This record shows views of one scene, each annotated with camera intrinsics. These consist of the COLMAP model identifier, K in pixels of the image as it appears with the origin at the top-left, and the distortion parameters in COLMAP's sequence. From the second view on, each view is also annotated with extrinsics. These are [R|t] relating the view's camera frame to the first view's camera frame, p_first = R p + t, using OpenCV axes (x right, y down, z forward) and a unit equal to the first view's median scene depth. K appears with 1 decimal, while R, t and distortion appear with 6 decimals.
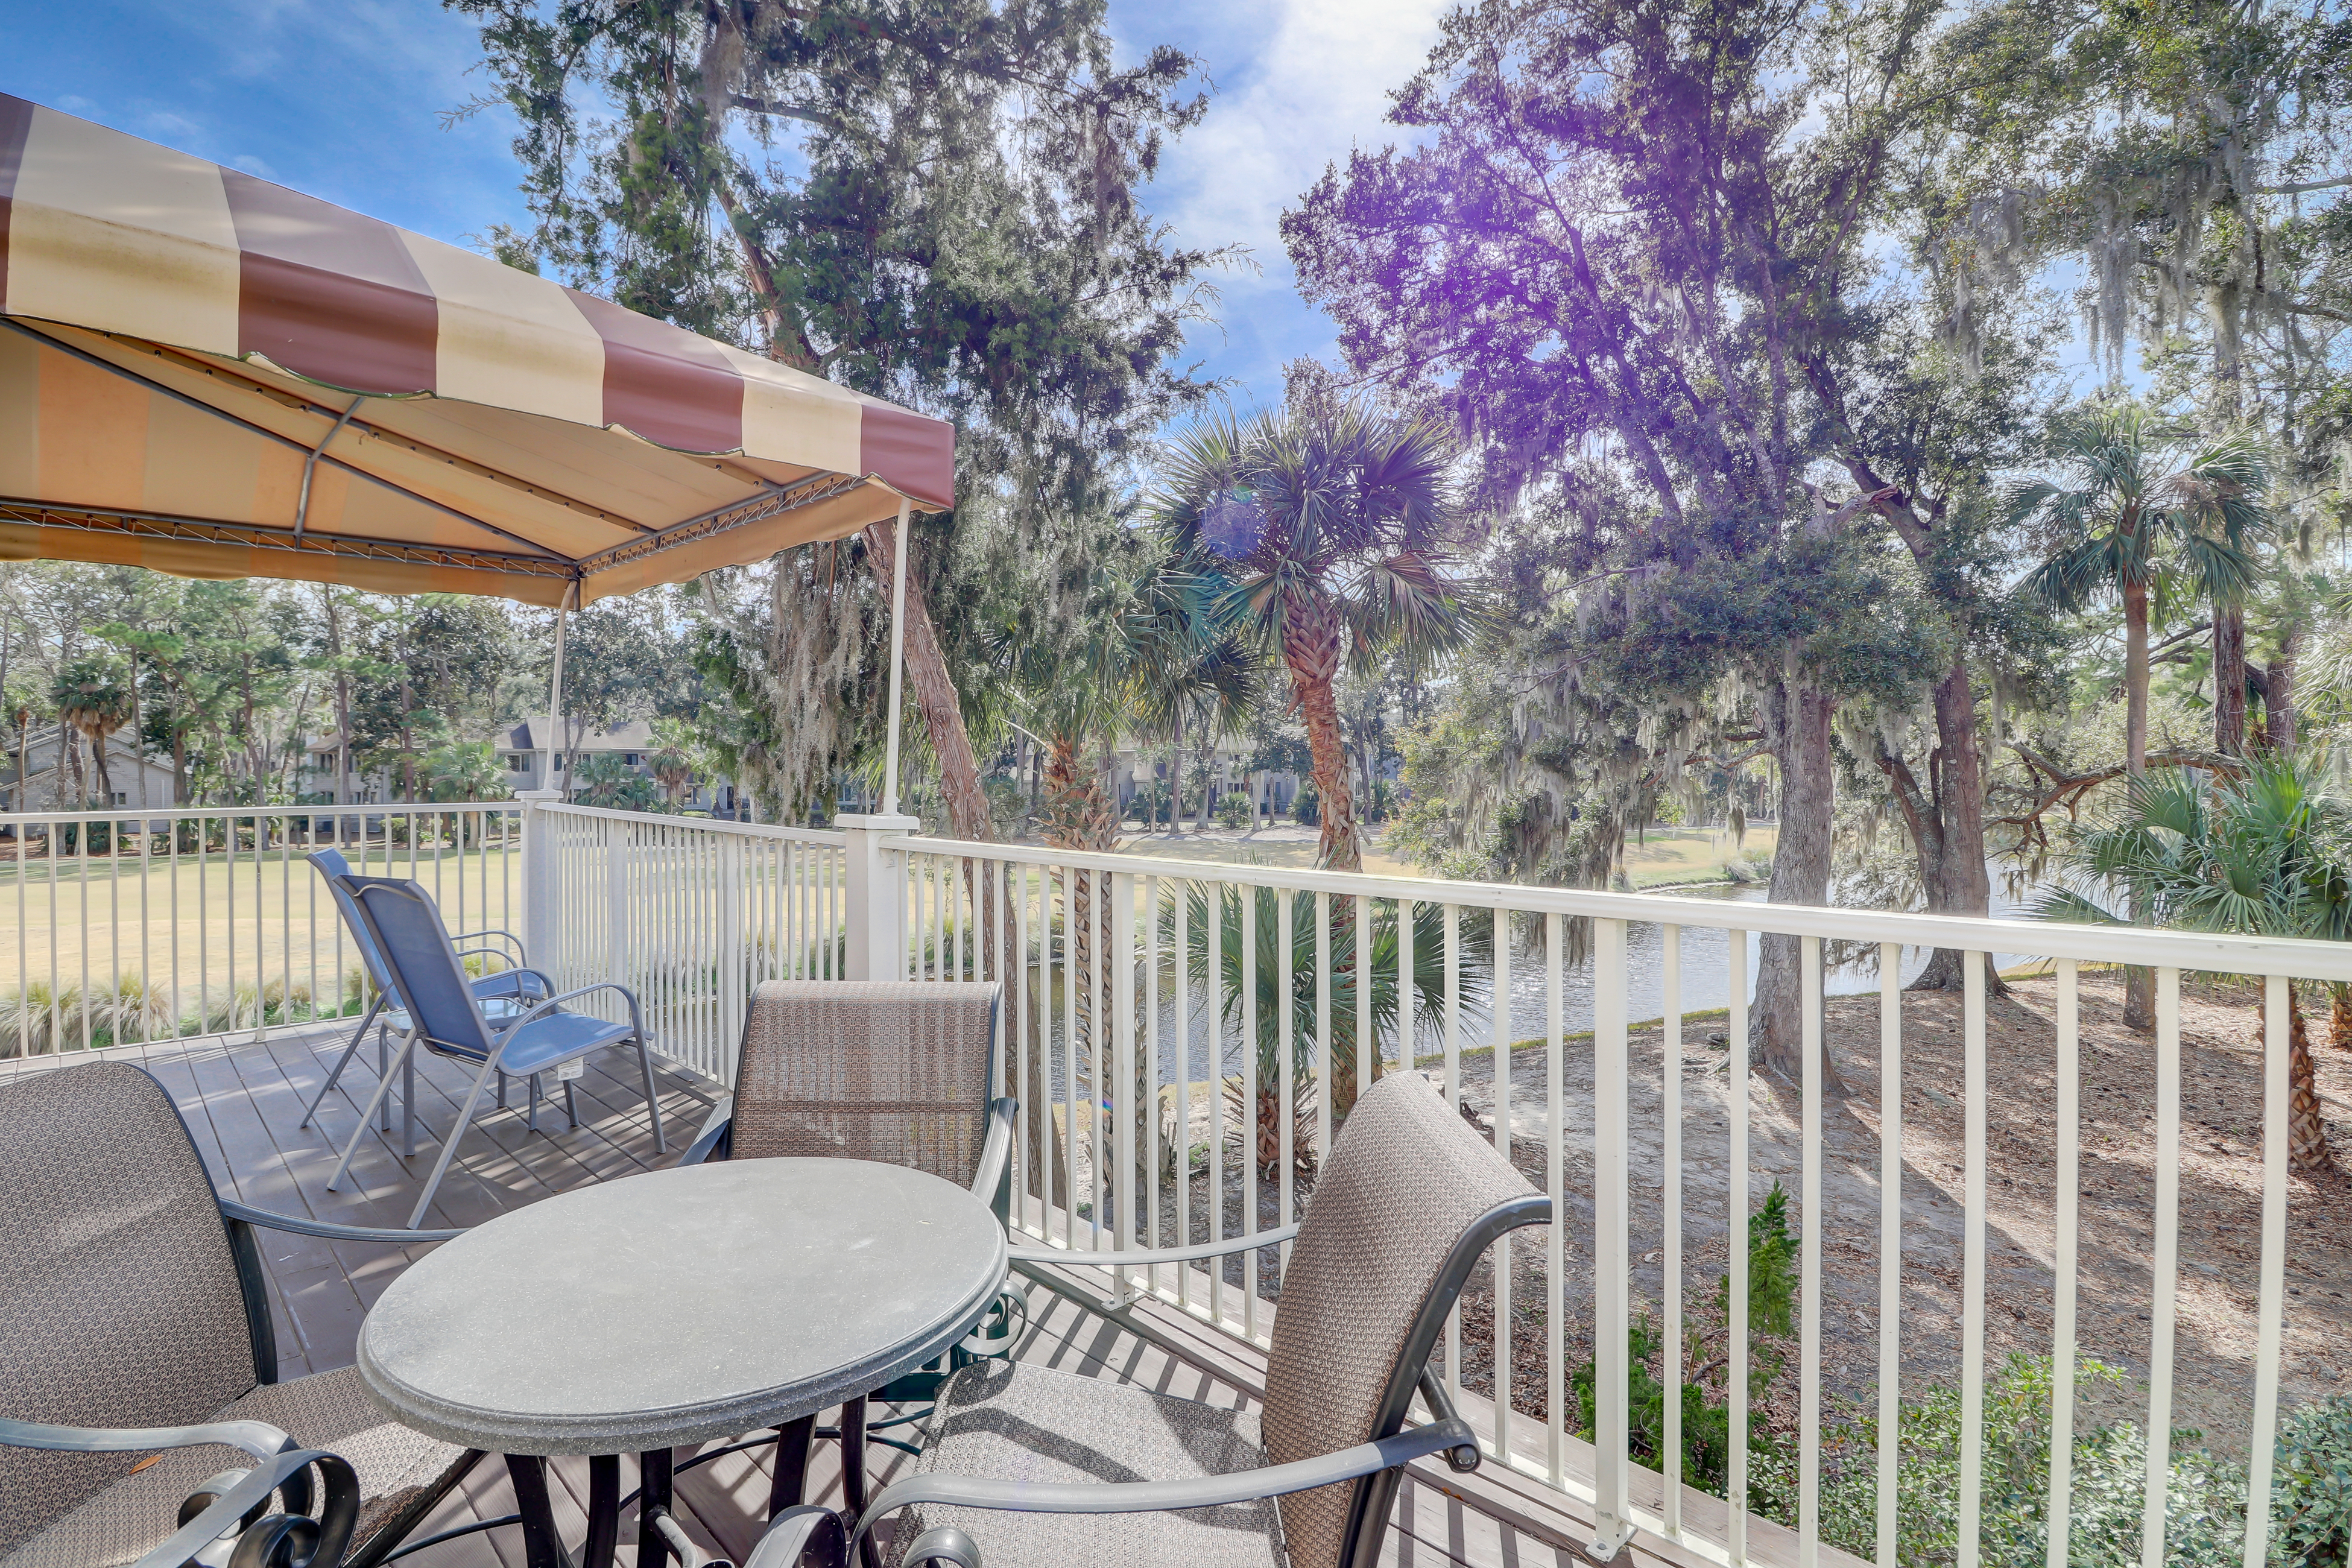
lens RADIAL K [[1181.2, 0, 1246.1], [0, 1181.2, 761.5], [0, 0, 1]] dist [0.003883, -0.019217]
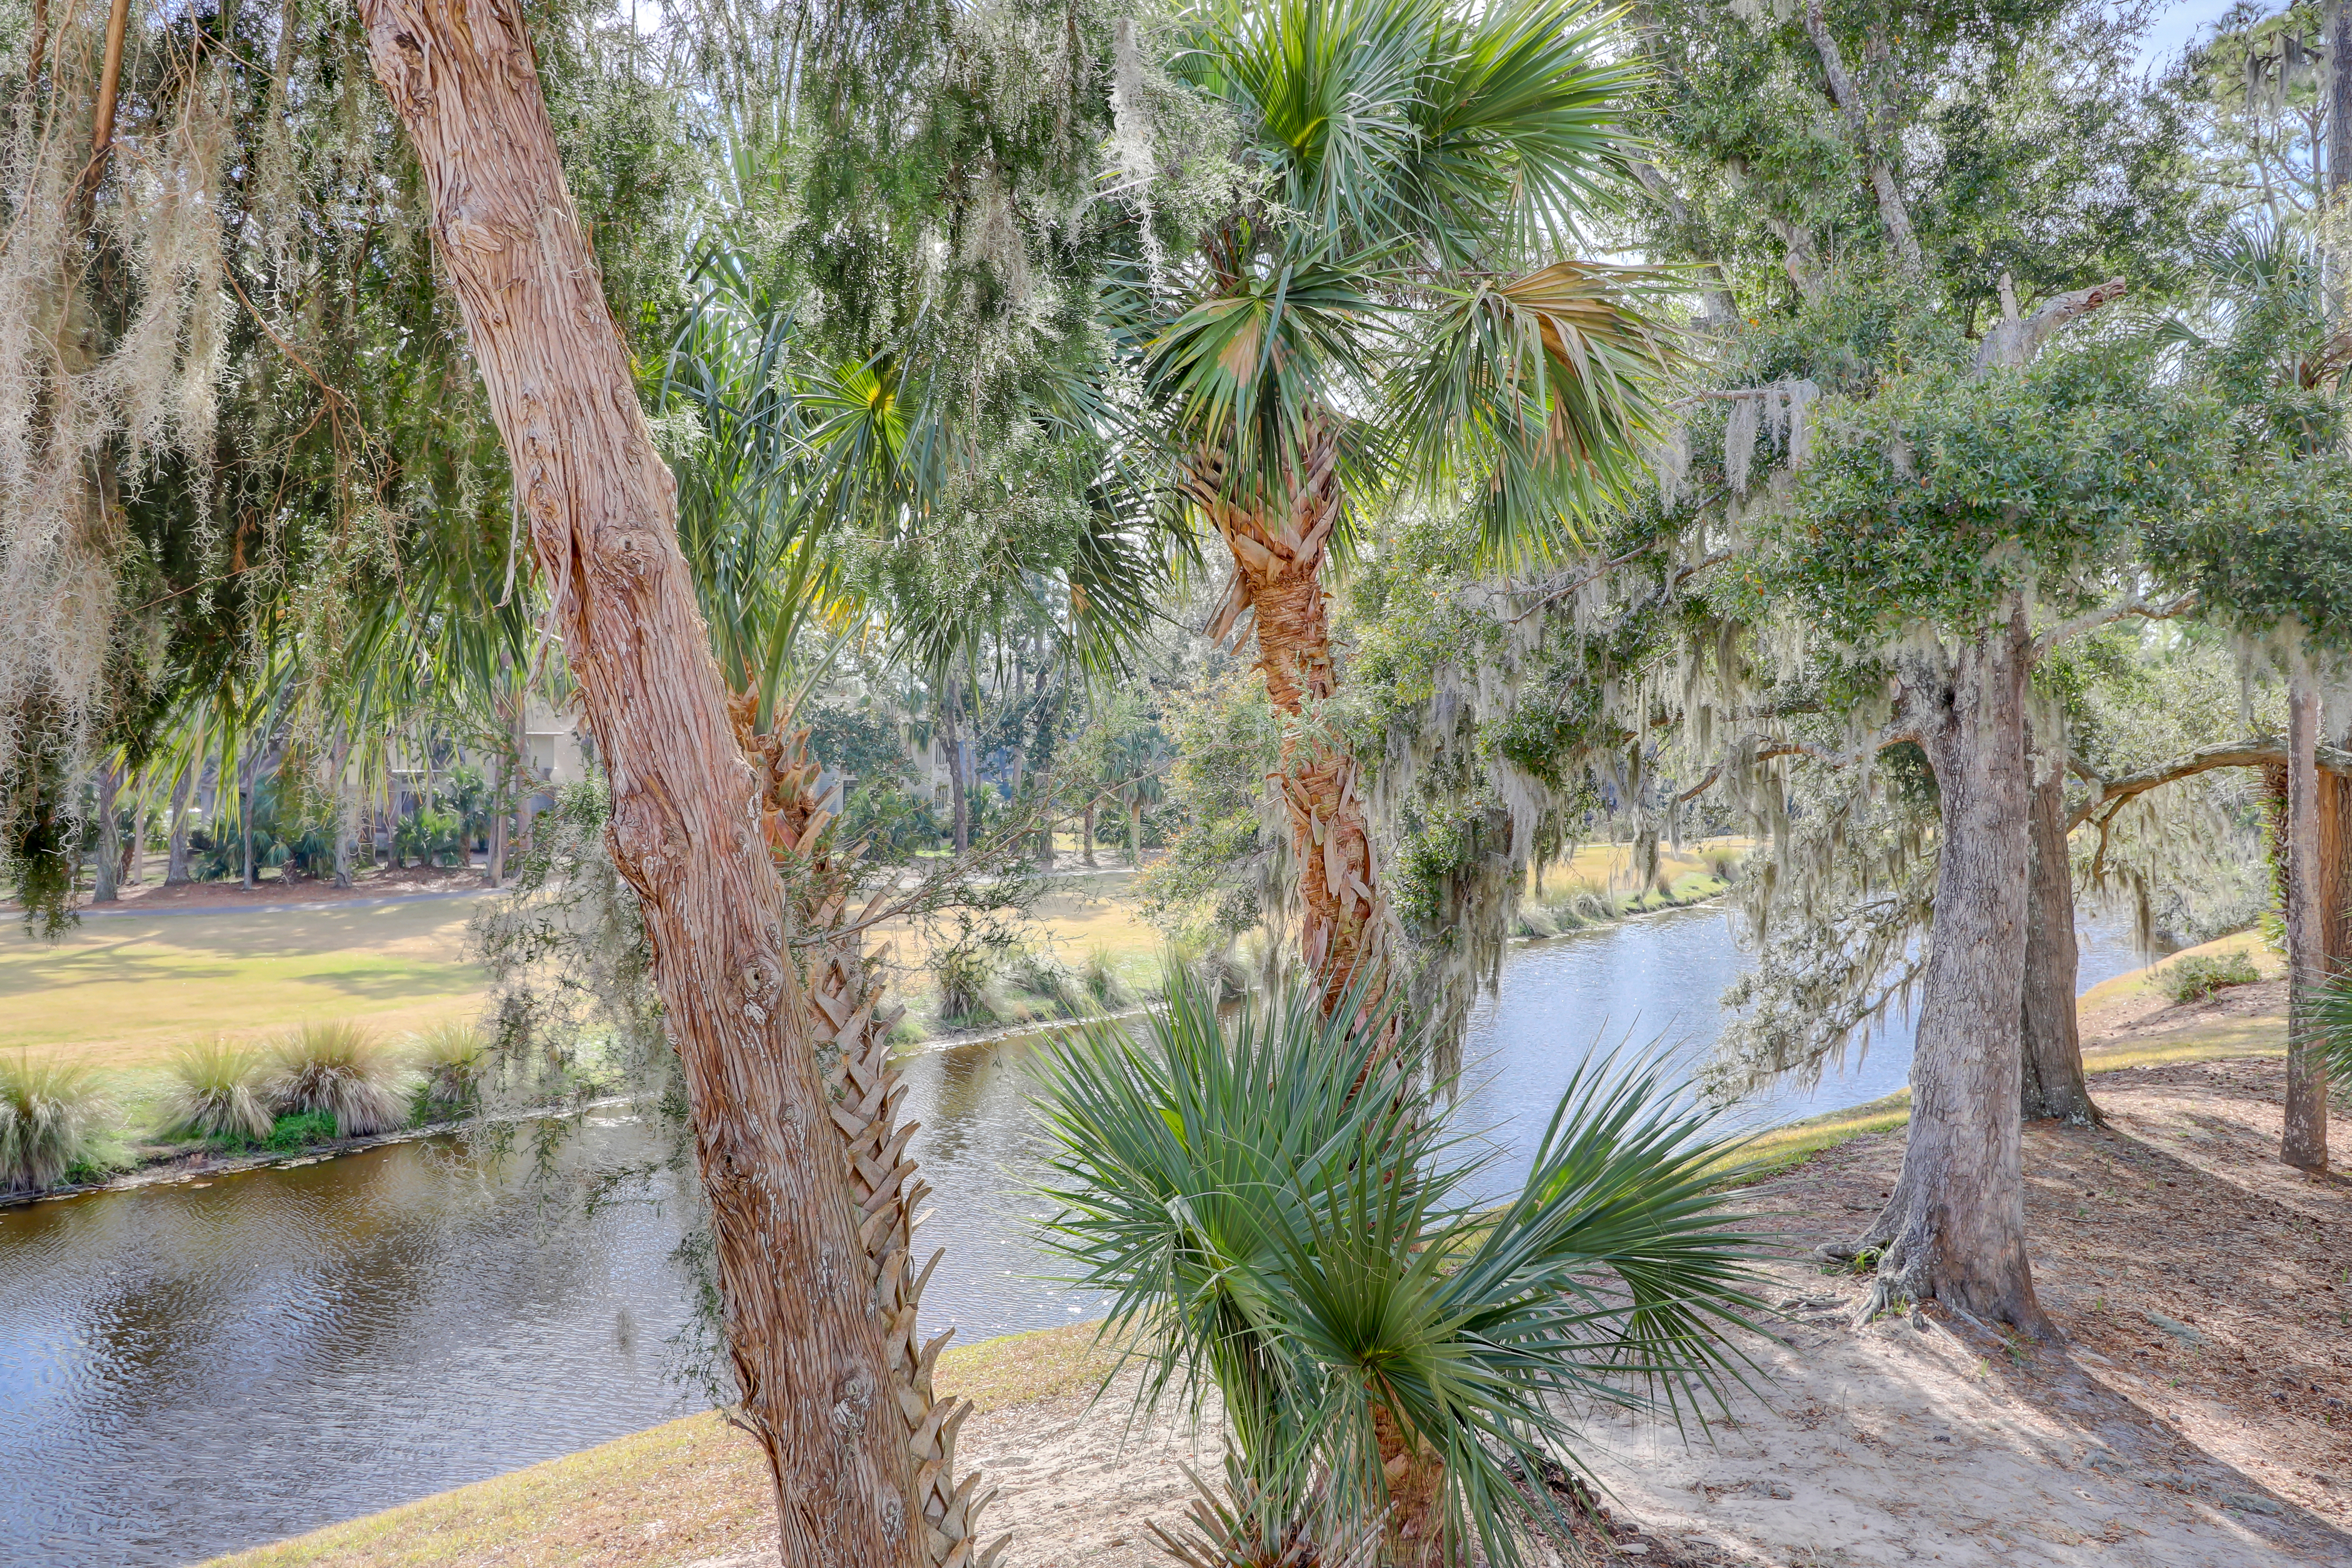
lens RADIAL K [[1749.8, 0, 1176.0], [0, 1749.8, 784.0], [0, 0, 1]] dist [0.001263, 0.002084]
pose [[0.959552, -0.001194, 0.281528, -0.054150], [-0.003628, 0.999856, 0.016607, 0.000725], [-0.281507, -0.016957, 0.959409, 0.127791]]
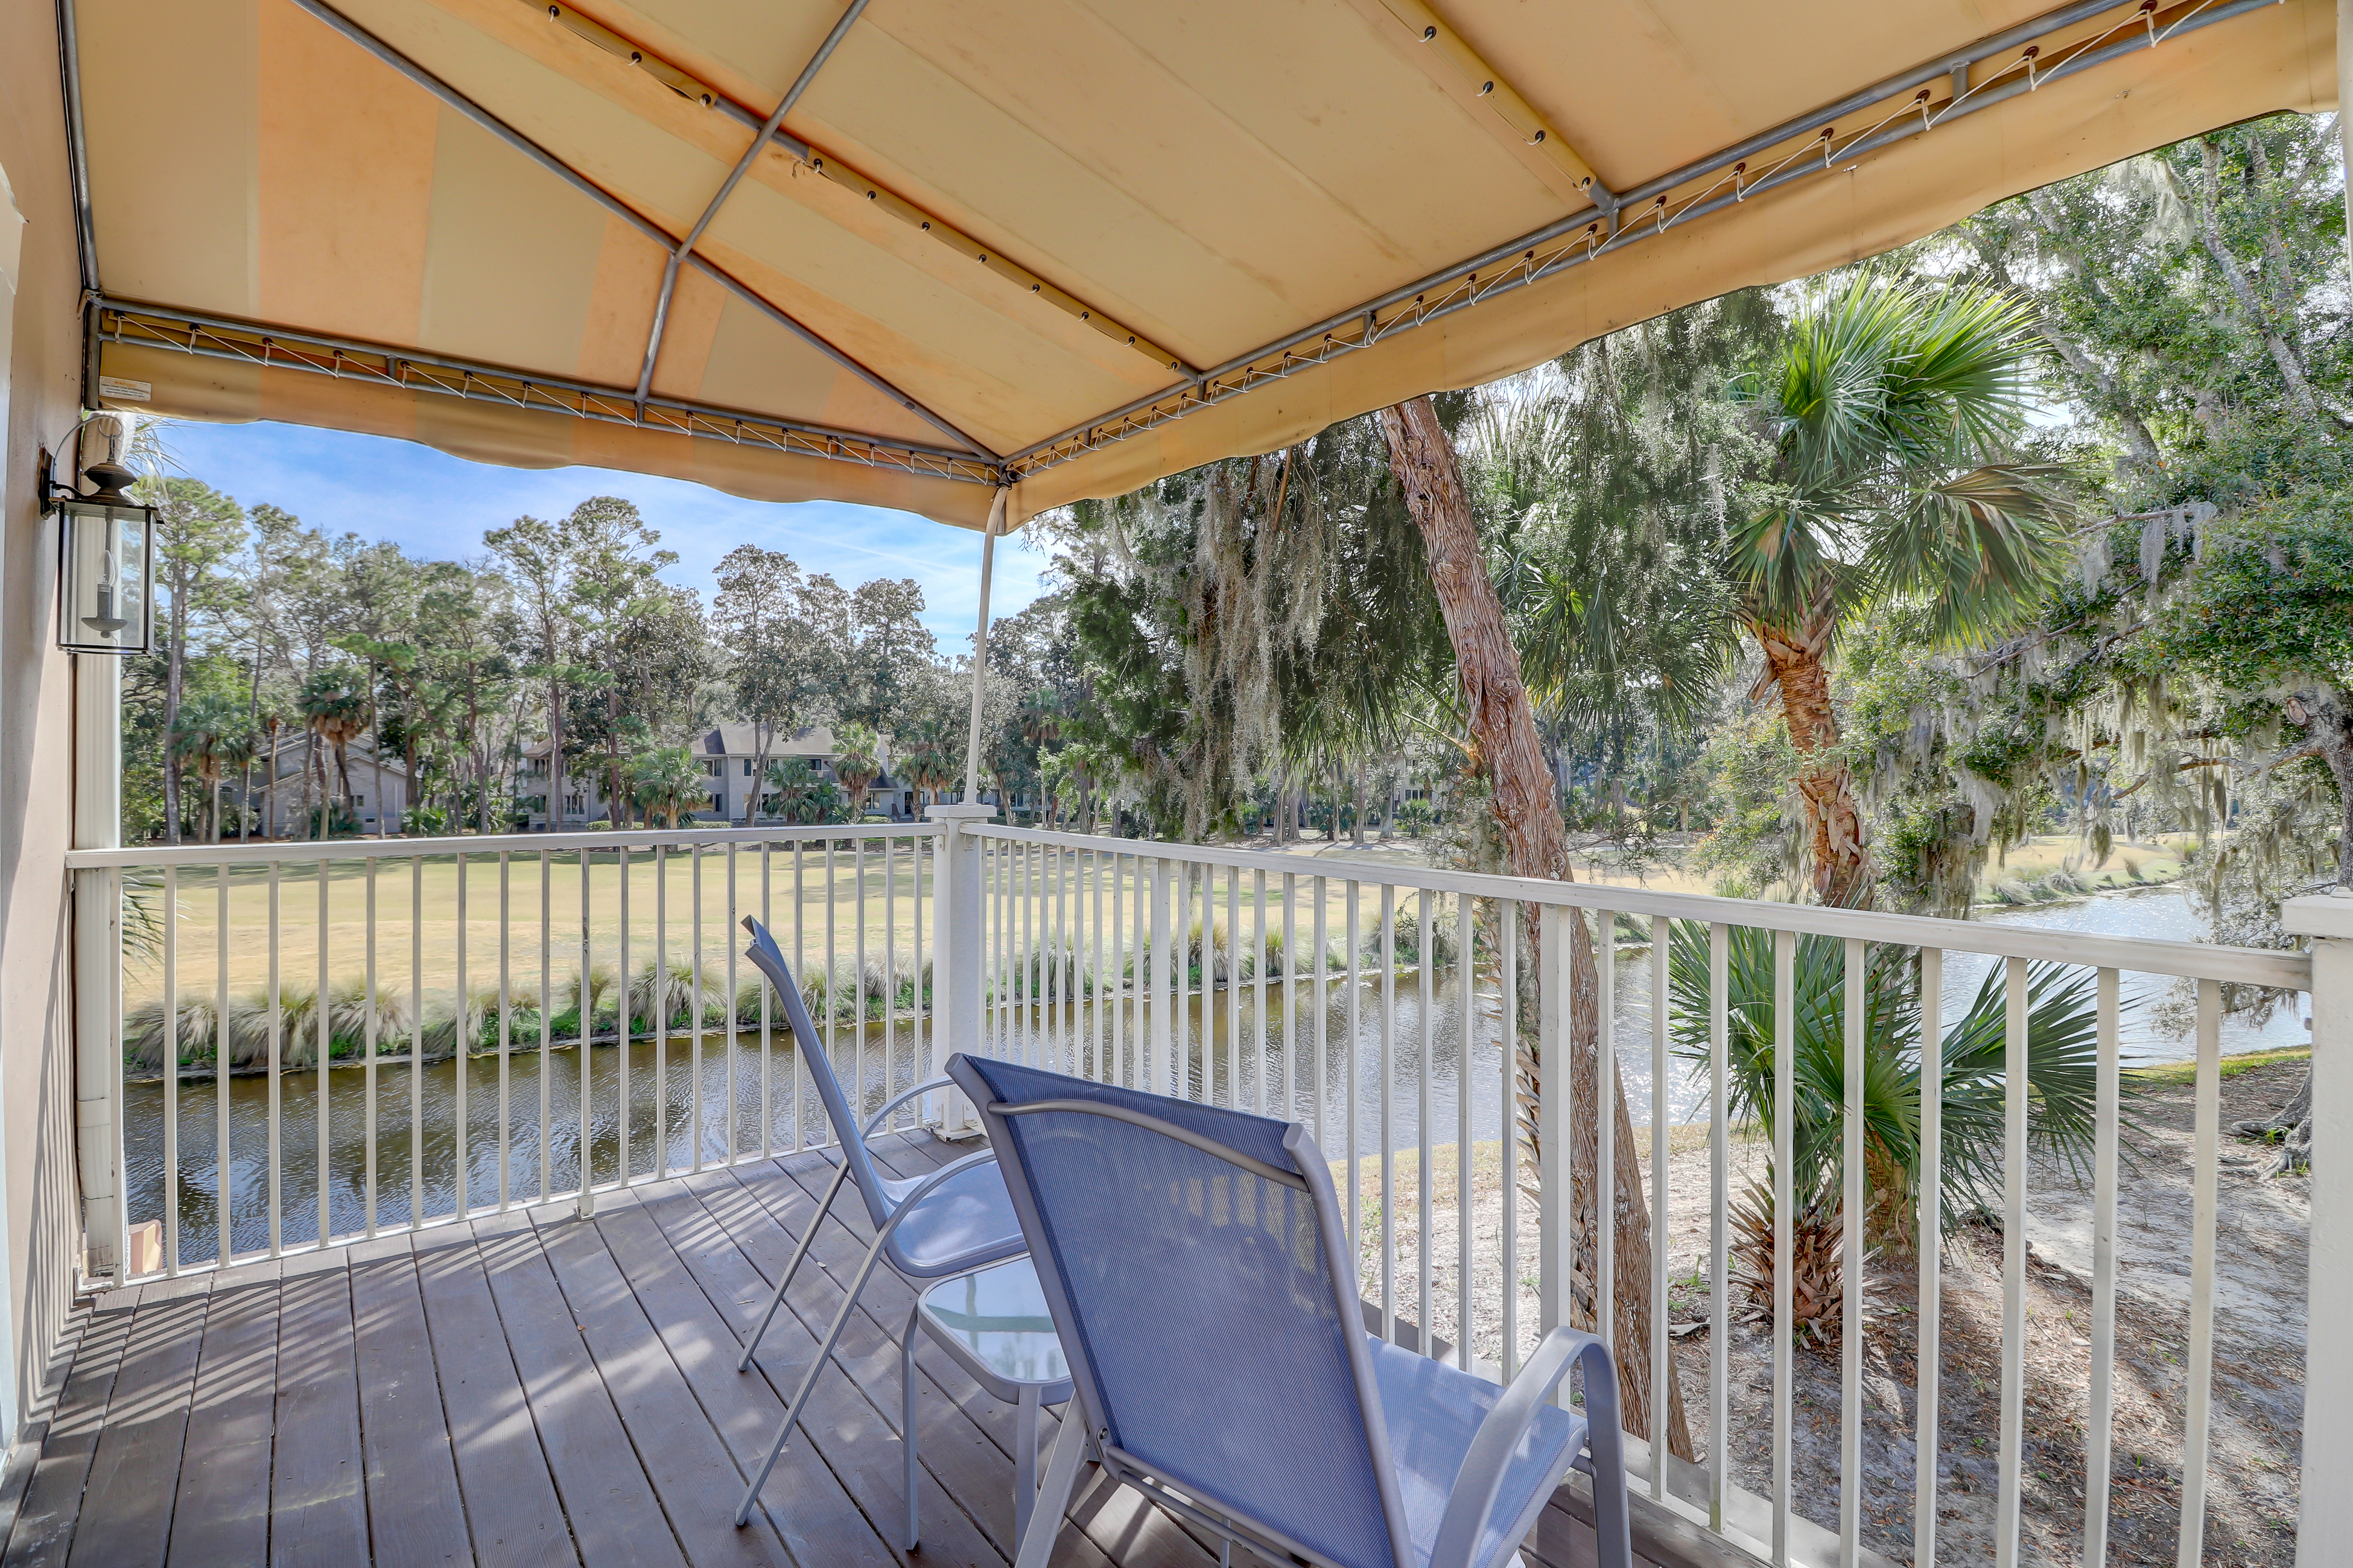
lens RADIAL K [[1150.5, 0, 1186.8], [0, 1150.5, 752.3], [0, 0, 1]] dist [0.001389, -0.016491]
pose [[0.990028, -0.001241, -0.140867, -0.074043], [-0.000617, 0.999913, -0.013145, 0.000718], [0.140872, 0.013101, 0.989941, 0.074280]]
